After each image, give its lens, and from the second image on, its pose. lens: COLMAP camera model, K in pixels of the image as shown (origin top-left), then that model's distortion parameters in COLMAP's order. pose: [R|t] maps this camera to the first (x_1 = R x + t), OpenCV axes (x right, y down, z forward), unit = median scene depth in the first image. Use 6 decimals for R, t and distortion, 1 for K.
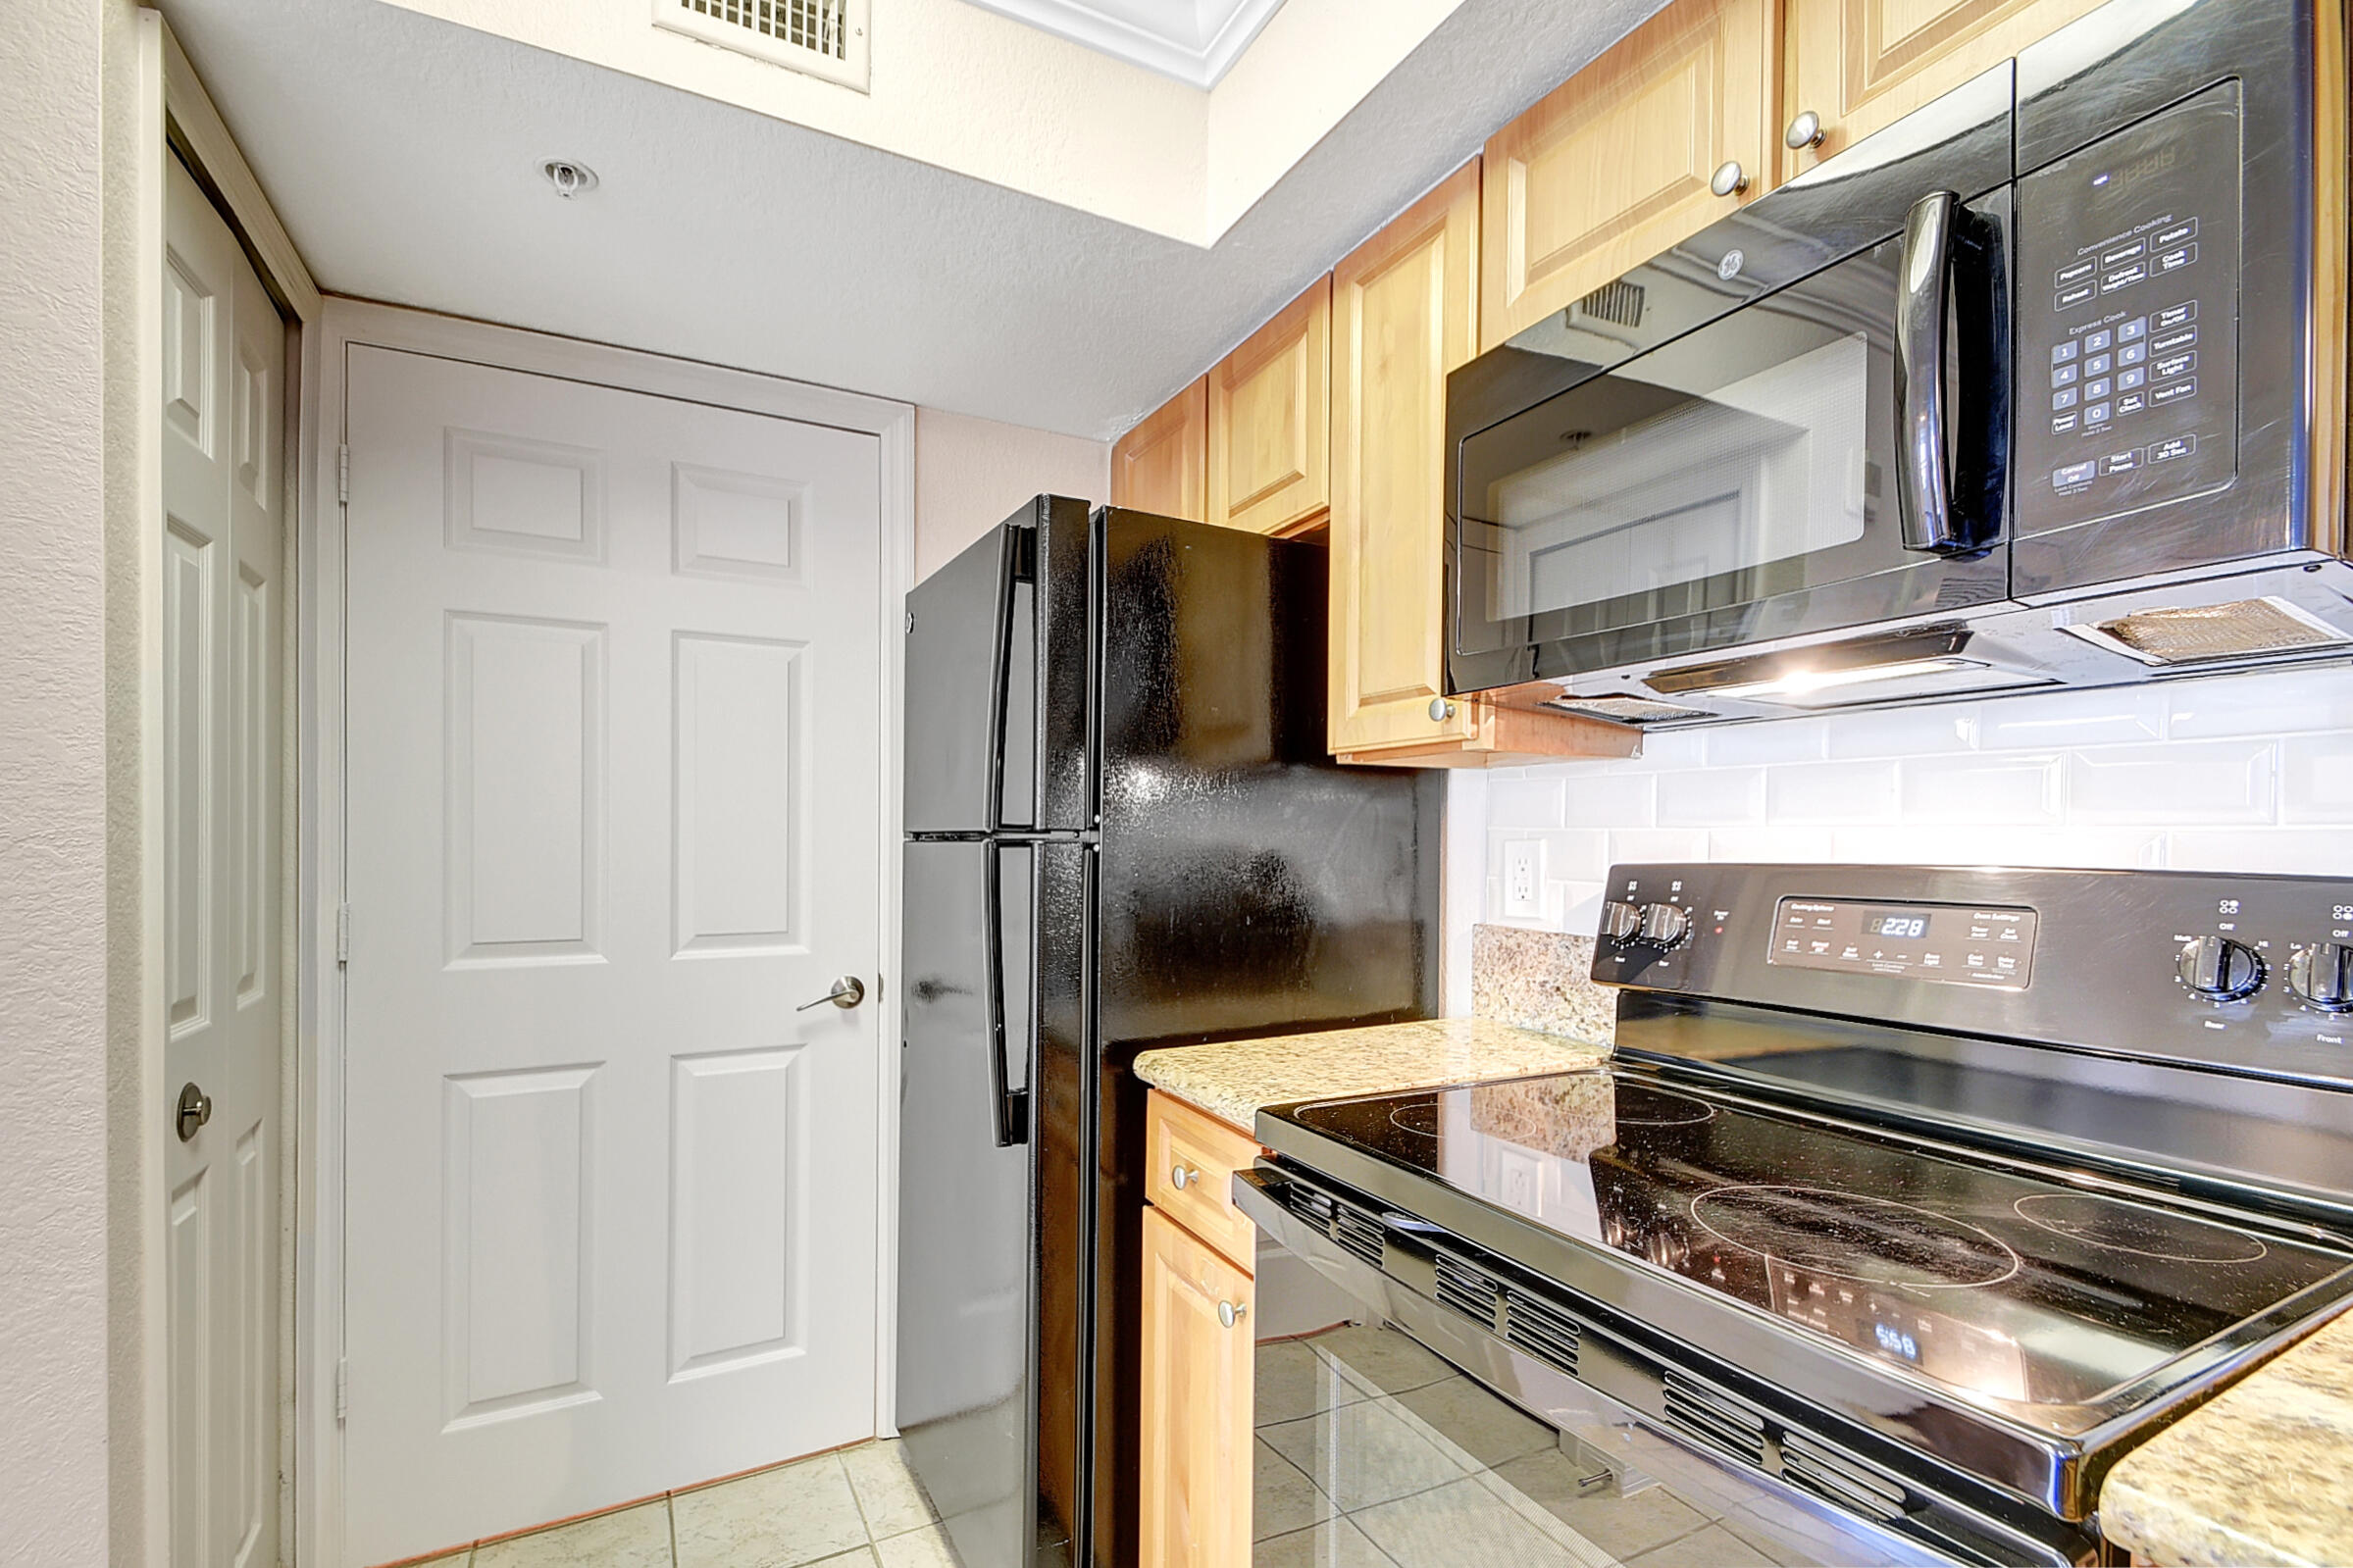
lens RADIAL K [[1044.6, 0, 1177.8], [0, 1044.6, 838.6], [0, 0, 1]] dist [0.000716, -0.001209]
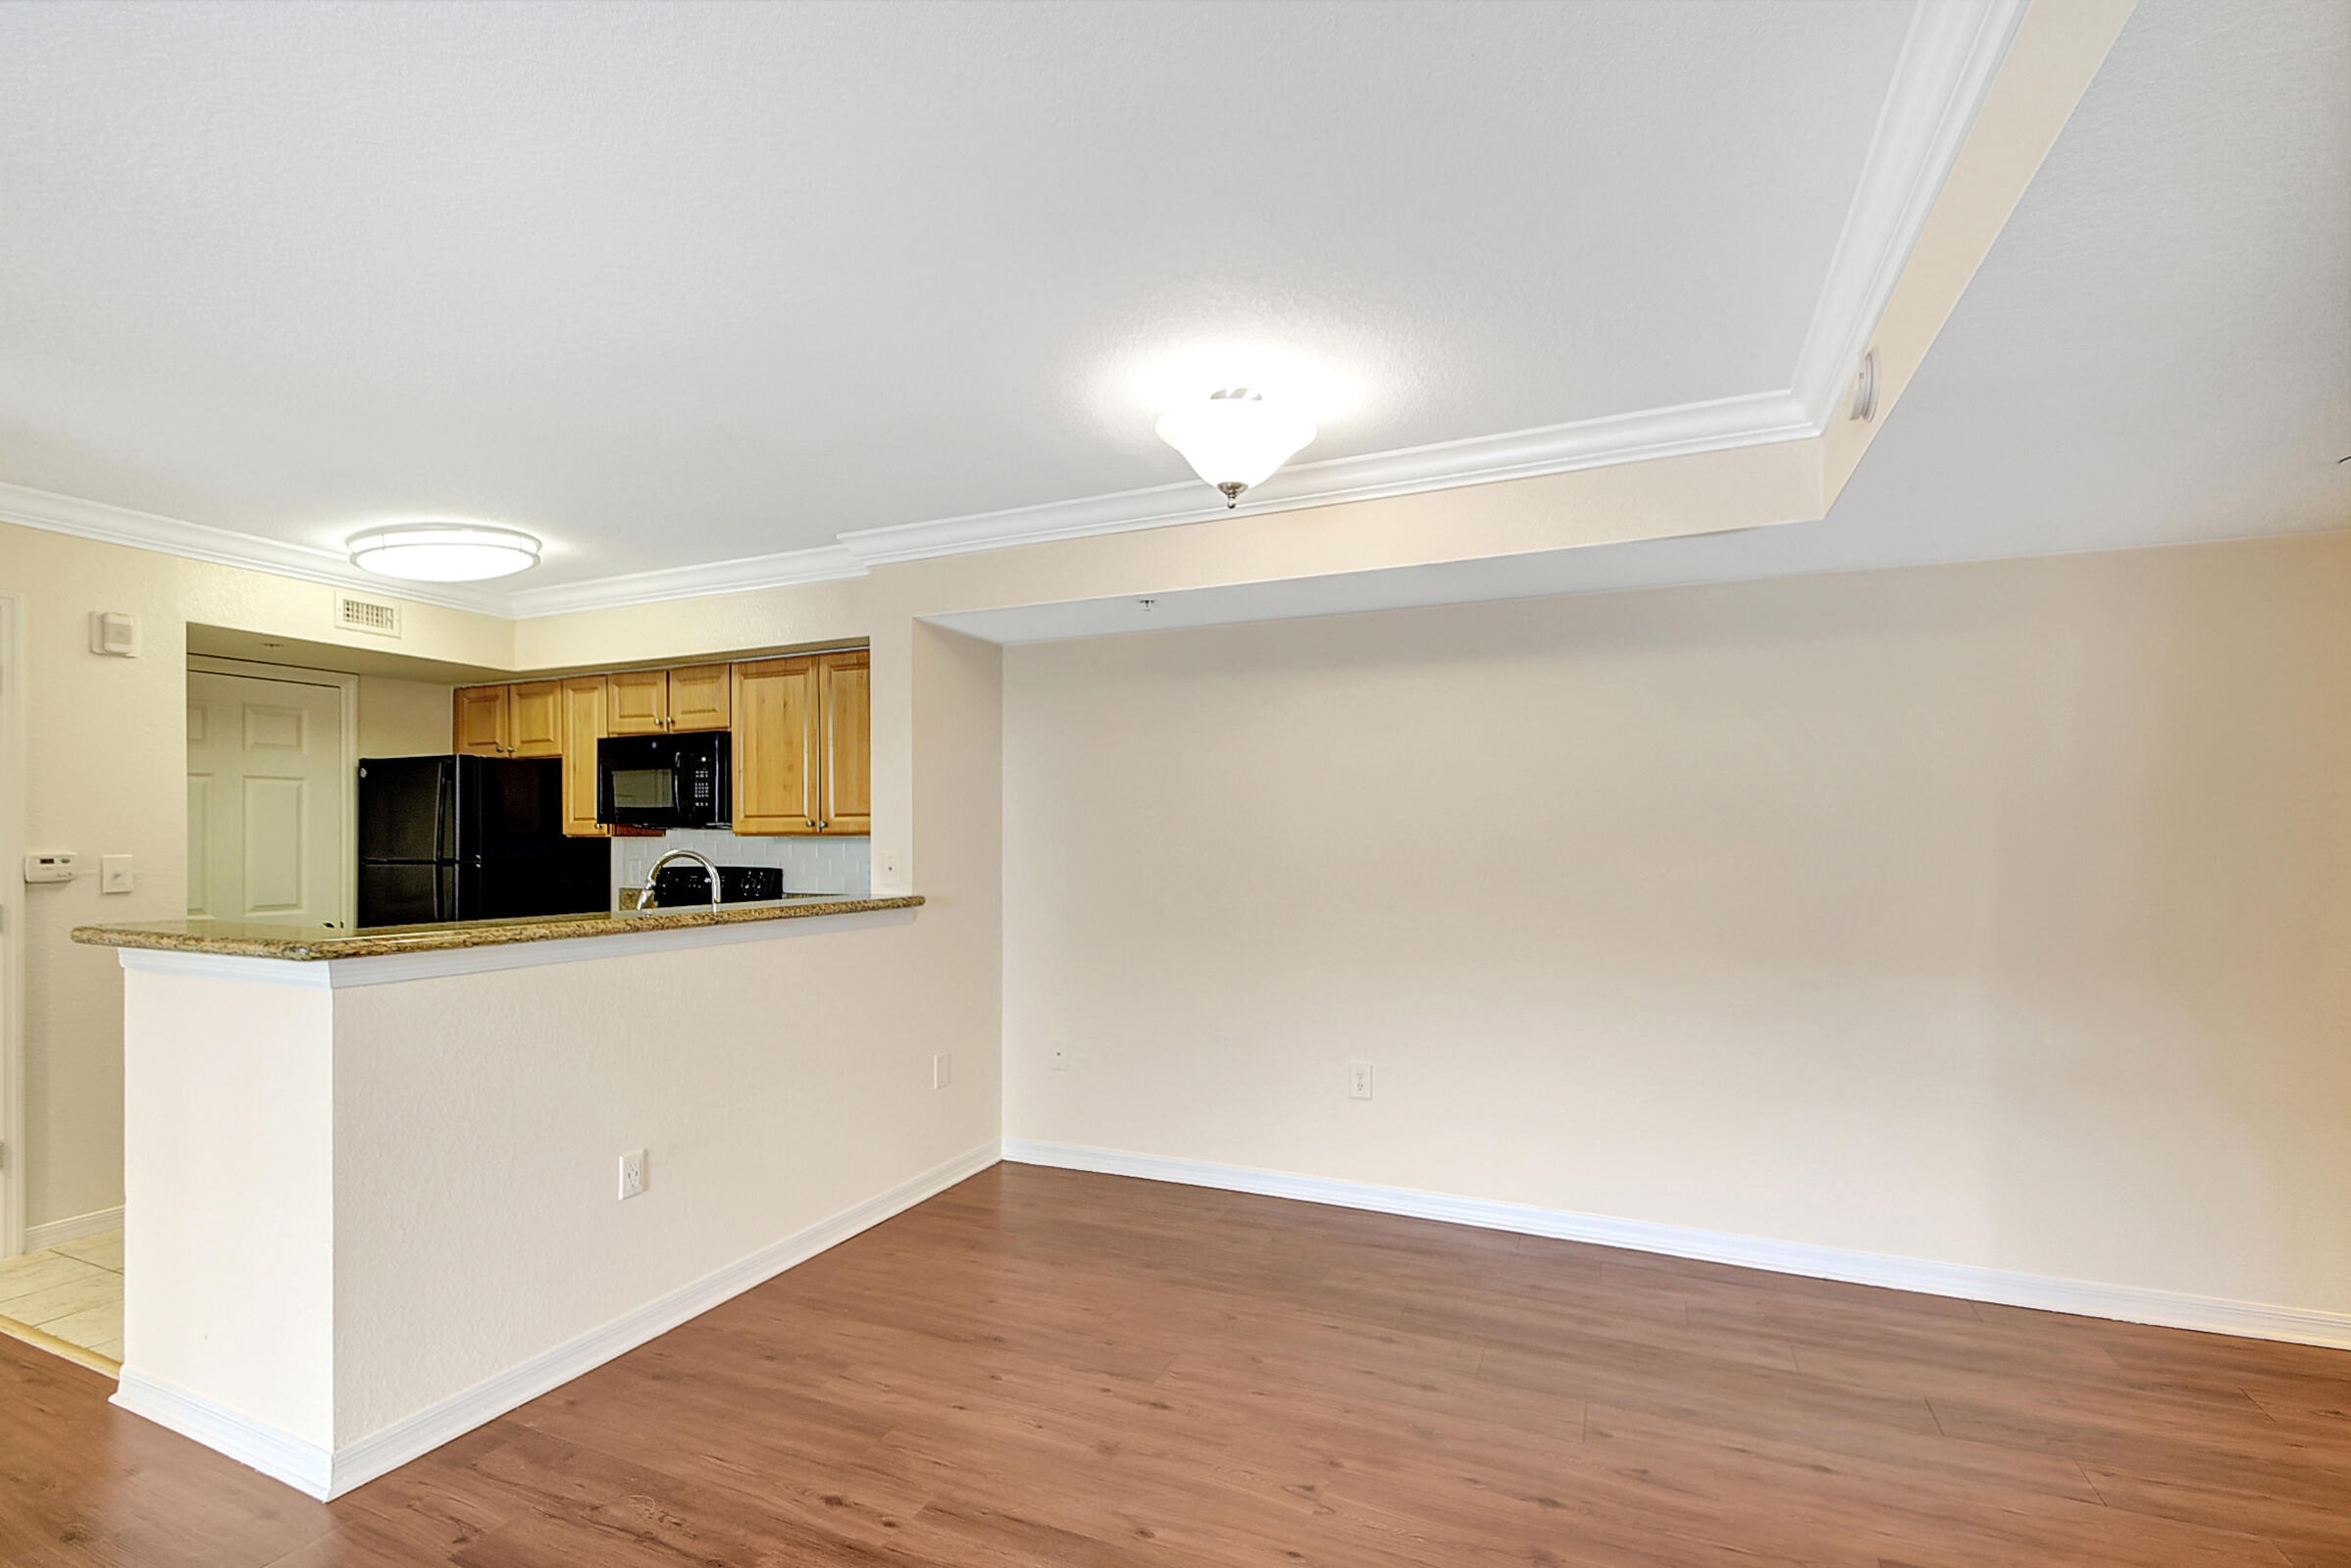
lens RADIAL K [[1042.5, 0, 1162.8], [0, 1042.5, 847.4], [0, 0, 1]] dist [0.022688, -0.025629]
pose [[0.784881, -0.010465, 0.619559, -0.402064], [0.005453, 0.999935, 0.009983, -0.063737], [-0.619623, -0.004457, 0.784887, -2.661351]]
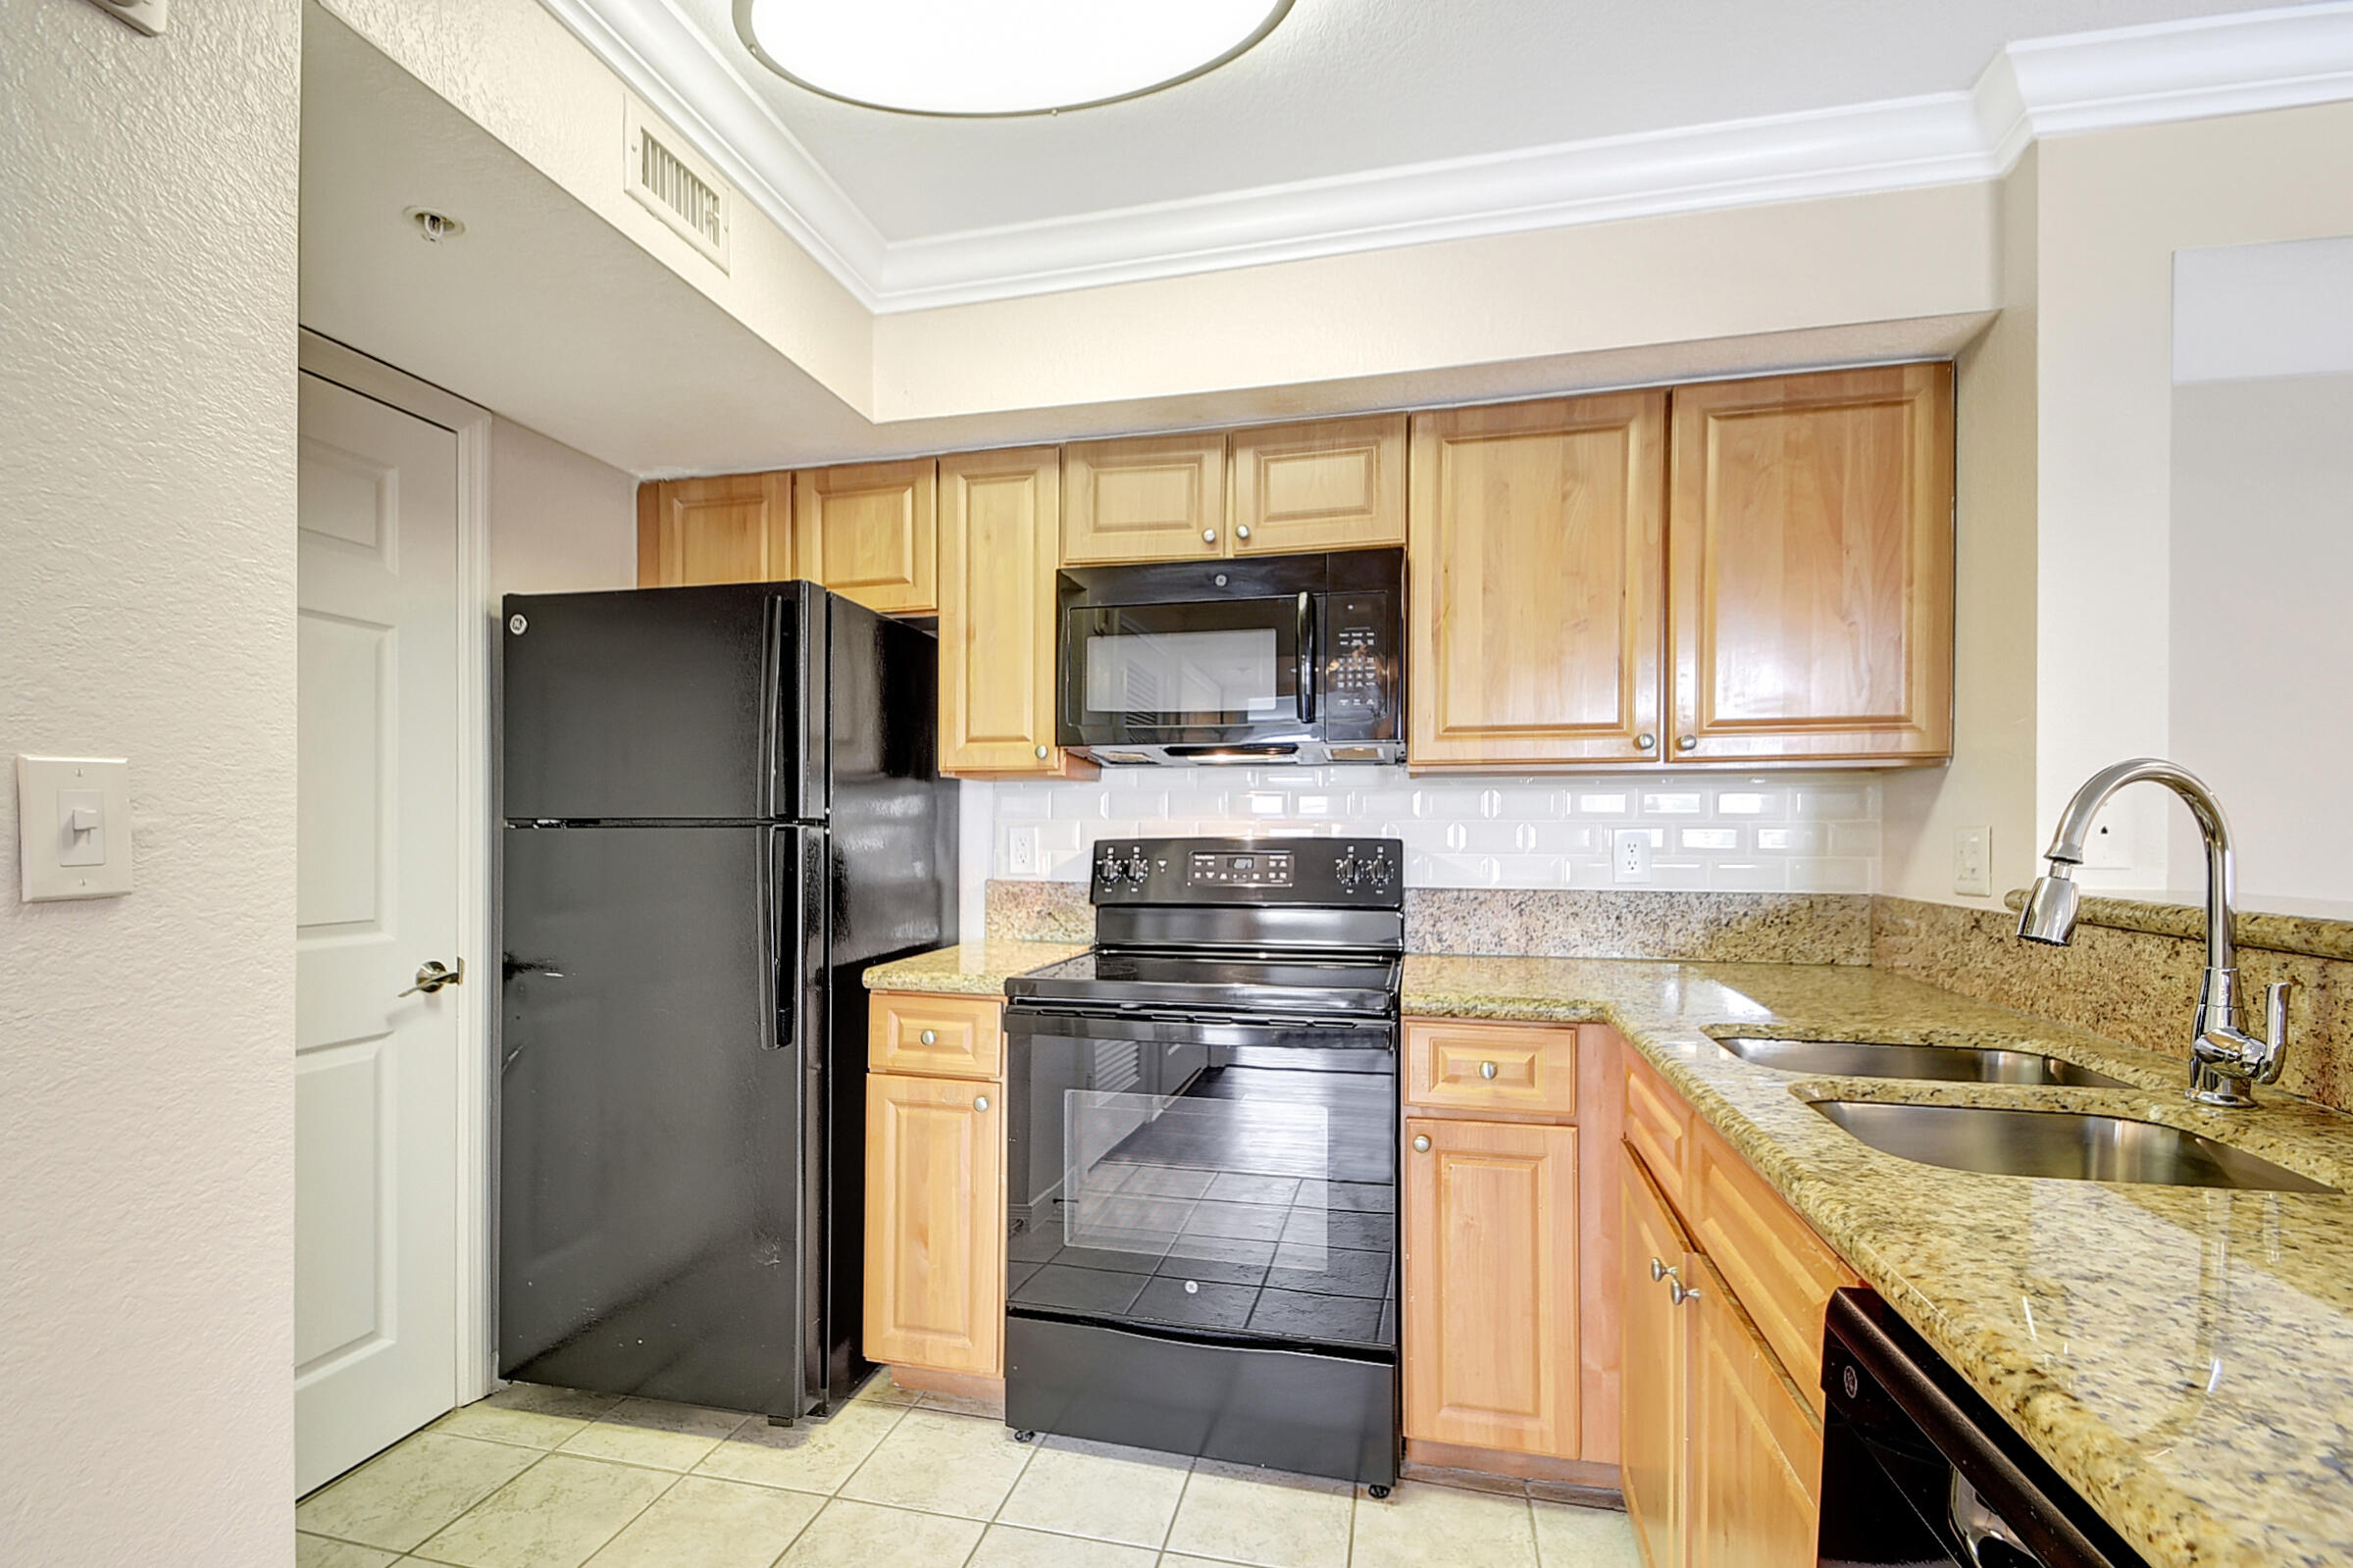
lens RADIAL K [[1057.6, 0, 1155.8], [0, 1057.6, 832.2], [0, 0, 1]] dist [0.007453, -0.008217]
pose [[0.662188, -0.001973, 0.749335, -0.834760], [0.002036, 0.999998, 0.000834, 0.009080], [-0.749335, 0.000974, 0.662190, -0.283665]]
